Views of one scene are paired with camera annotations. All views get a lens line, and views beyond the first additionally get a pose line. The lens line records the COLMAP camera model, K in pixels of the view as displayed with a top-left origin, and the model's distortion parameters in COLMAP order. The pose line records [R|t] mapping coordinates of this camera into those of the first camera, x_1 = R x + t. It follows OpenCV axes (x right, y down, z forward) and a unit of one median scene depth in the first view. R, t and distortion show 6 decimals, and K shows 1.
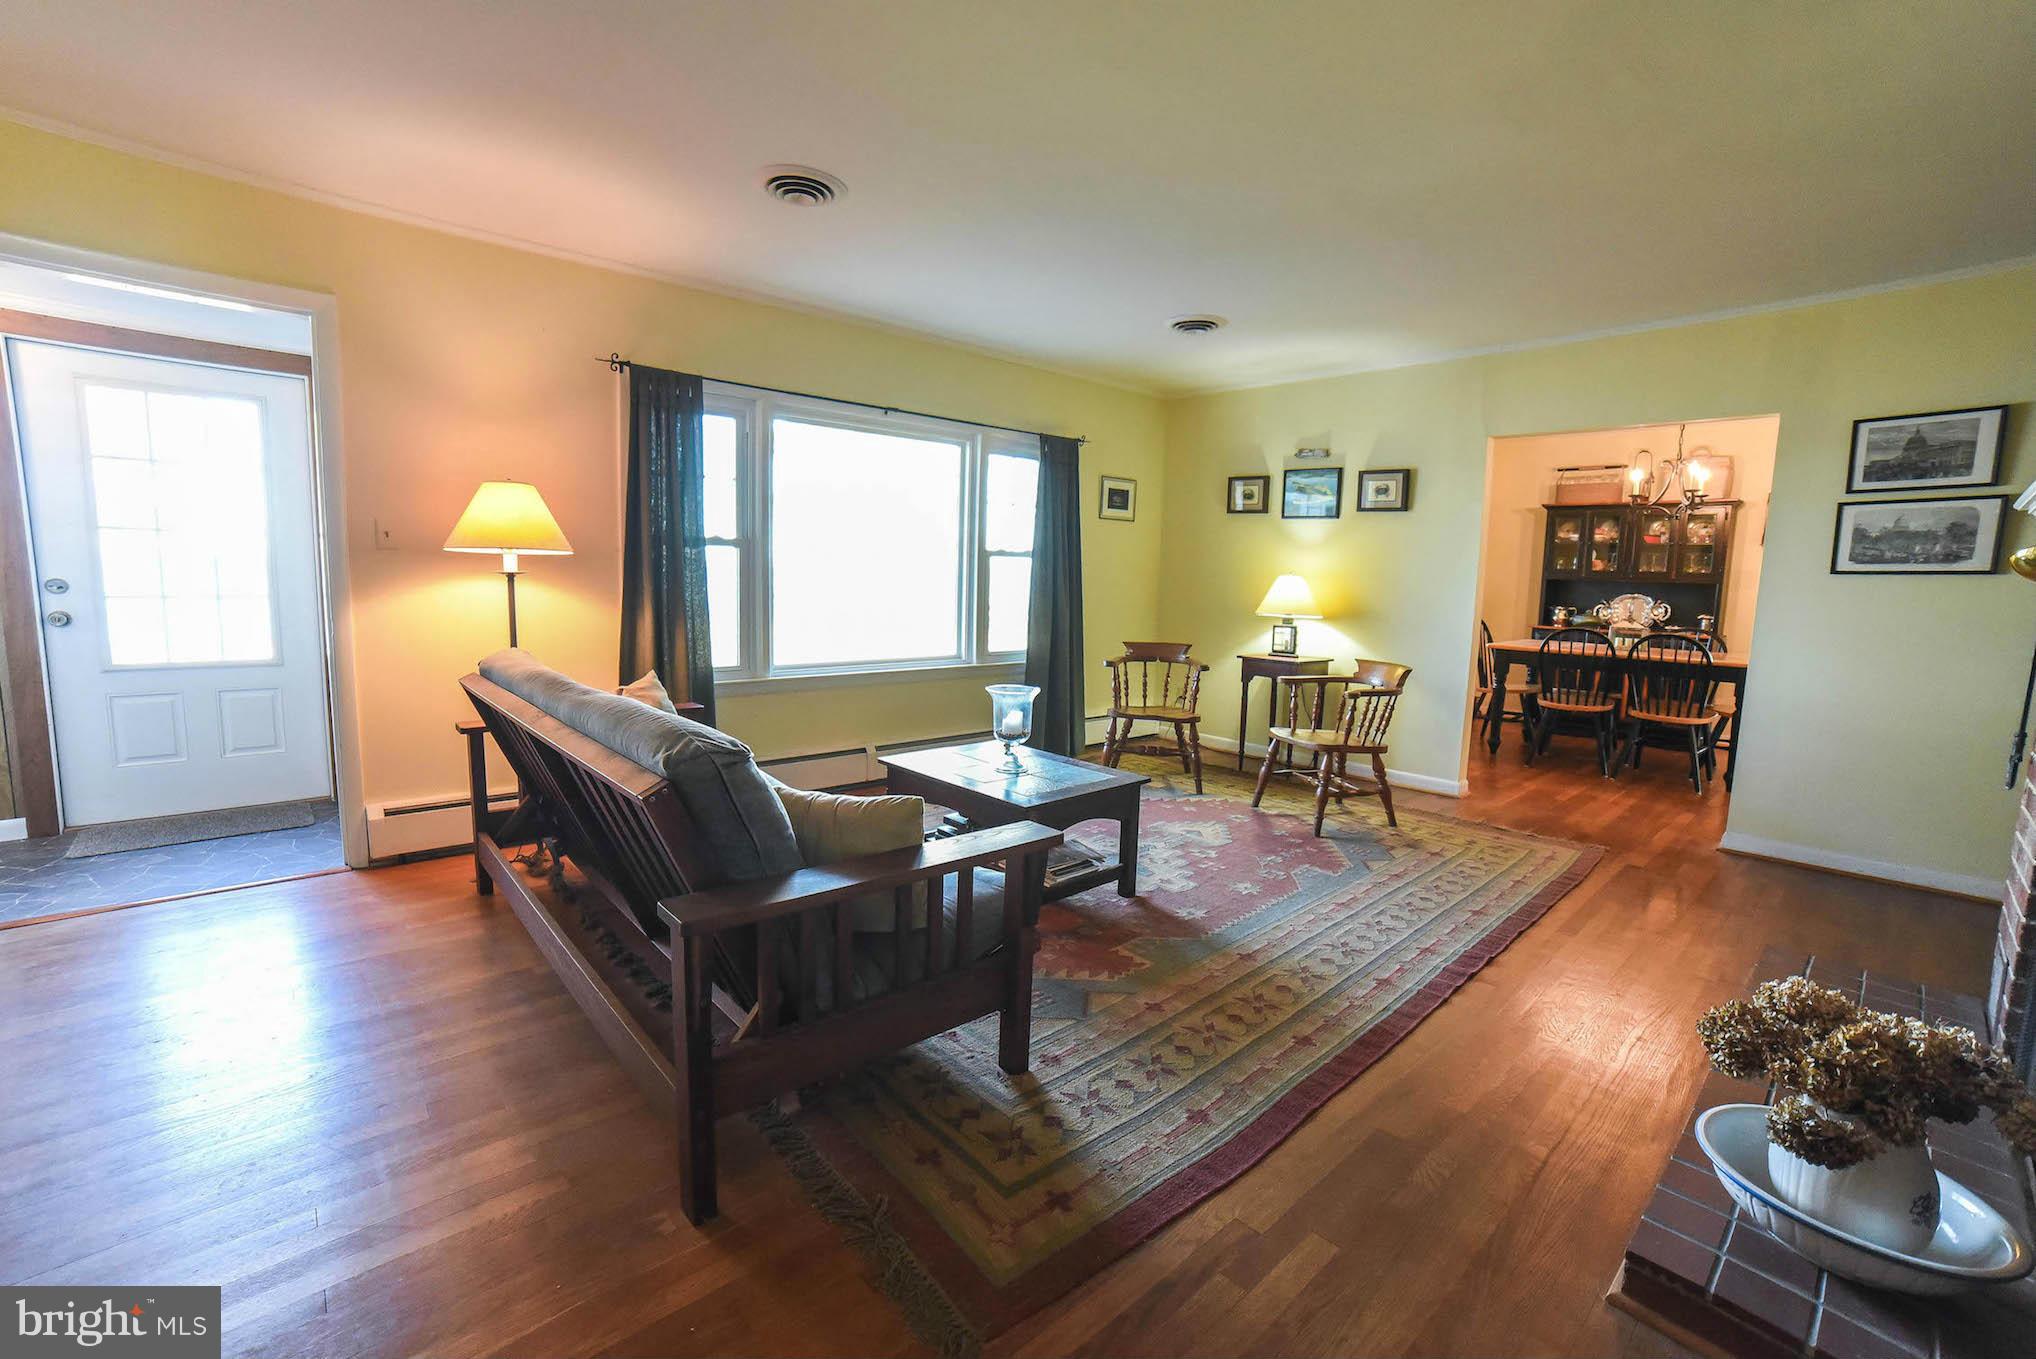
lens RADIAL K [[852.8, 0, 1018.9], [0, 852.8, 663.8], [0, 0, 1]] dist [-0.000509, 0.000290]
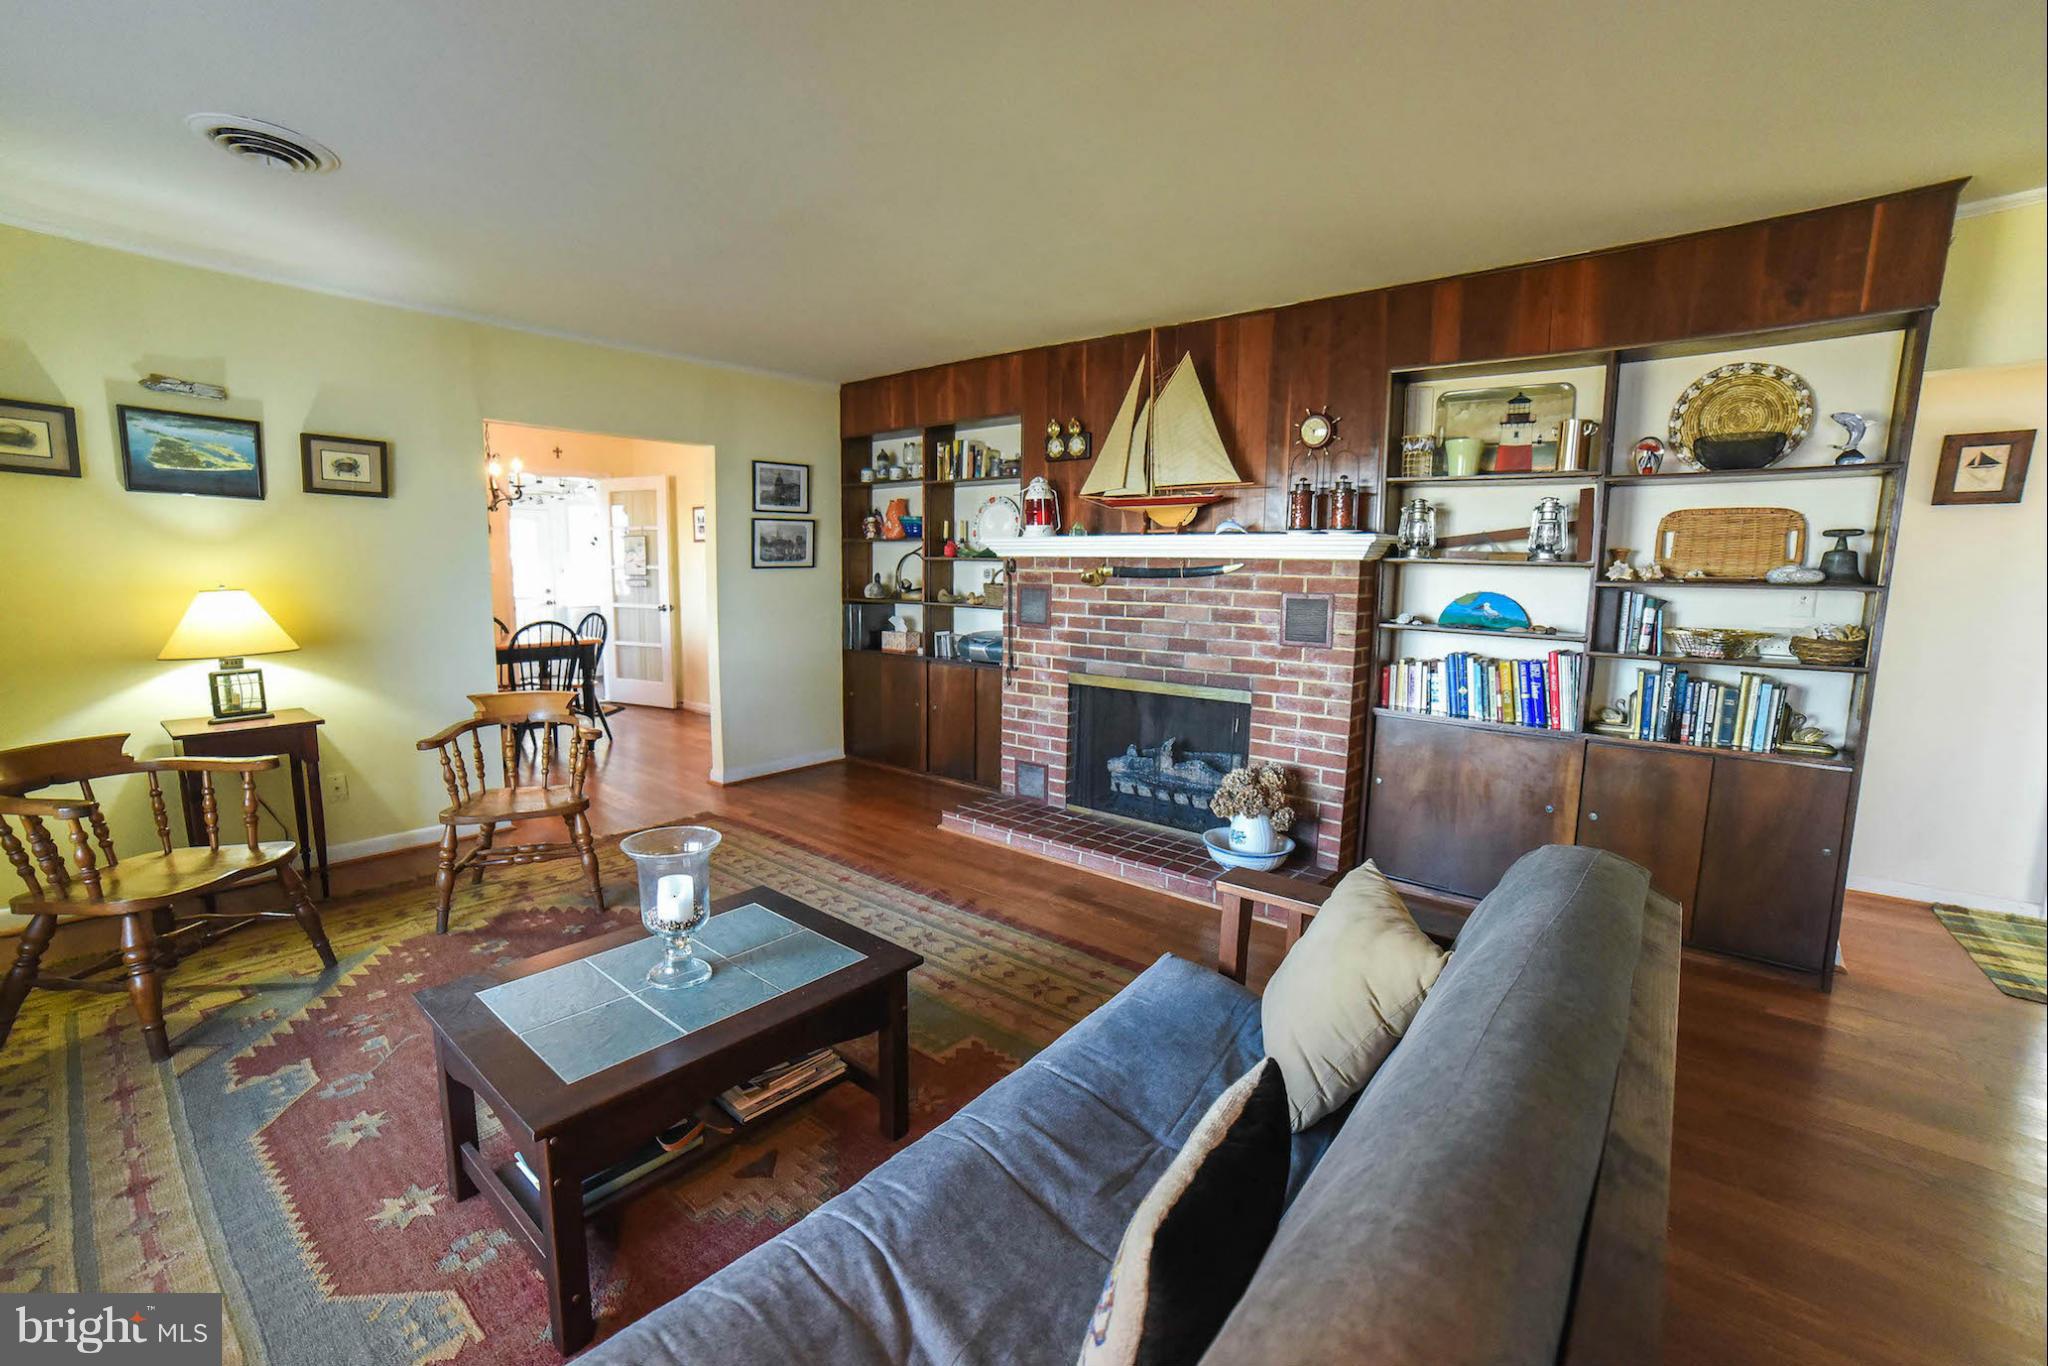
lens RADIAL K [[857.8, 0, 1024.9], [0, 857.8, 667.2], [0, 0, 1]] dist [-0.000509, 0.000290]
pose [[-0.086653, -0.156962, 0.983796, -0.511070], [0.092852, 0.981939, 0.164844, -0.141257], [-0.991902, 0.105632, -0.070513, 0.689940]]
